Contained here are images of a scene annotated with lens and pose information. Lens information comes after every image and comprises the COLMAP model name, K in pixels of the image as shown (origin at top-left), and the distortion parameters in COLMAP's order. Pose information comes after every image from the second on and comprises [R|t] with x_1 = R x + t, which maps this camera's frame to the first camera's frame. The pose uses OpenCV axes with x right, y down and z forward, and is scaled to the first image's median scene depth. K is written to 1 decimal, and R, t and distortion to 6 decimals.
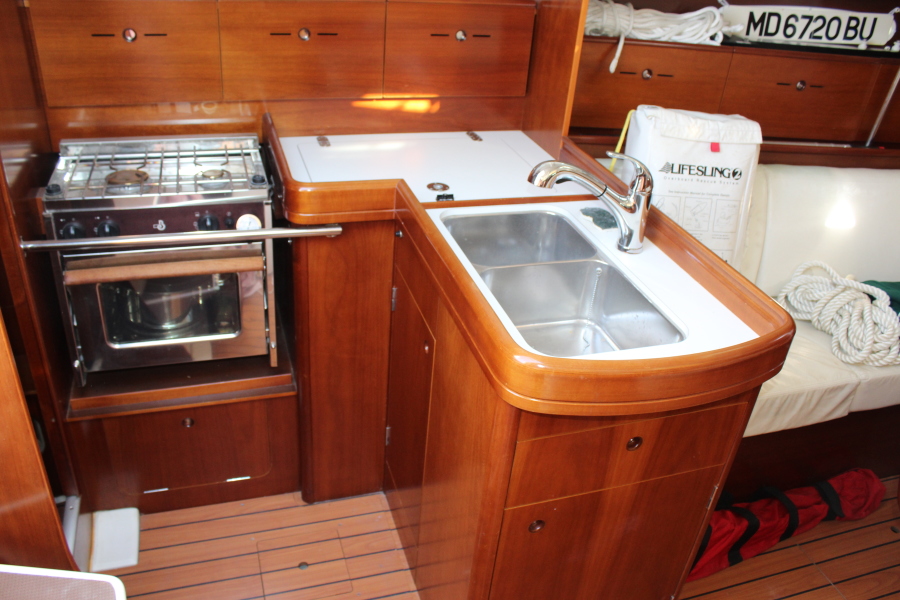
lens RADIAL K [[763.3, 0, 447.1], [0, 763.3, 311.5], [0, 0, 1]] dist [-0.156095, 0.139600]
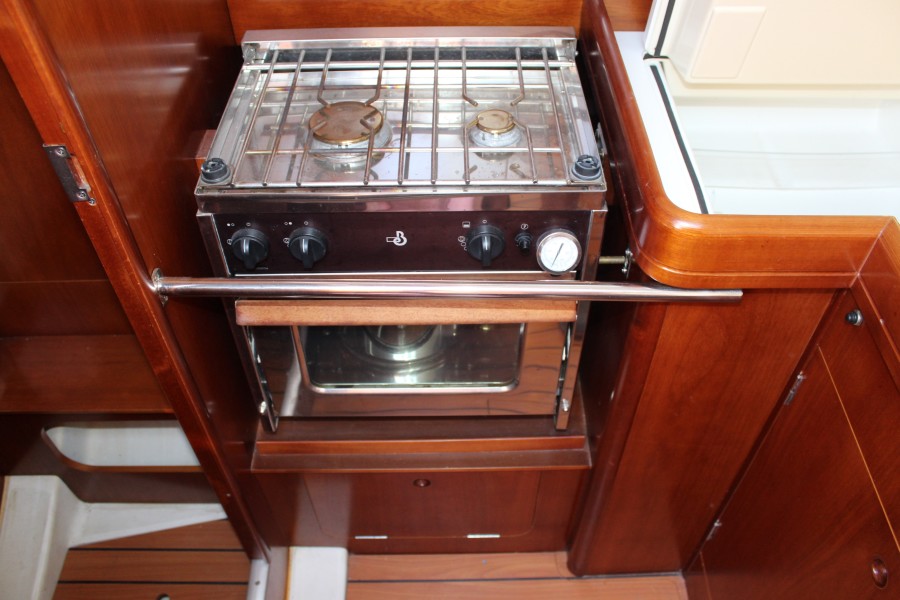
lens RADIAL K [[763.3, 0, 447.1], [0, 763.3, 311.5], [0, 0, 1]] dist [-0.156095, 0.139600]
pose [[0.951229, 0.162491, -0.262222, -0.176807], [-0.077862, 0.948971, 0.305600, -0.214782], [0.298499, -0.270278, 0.915340, 0.439687]]
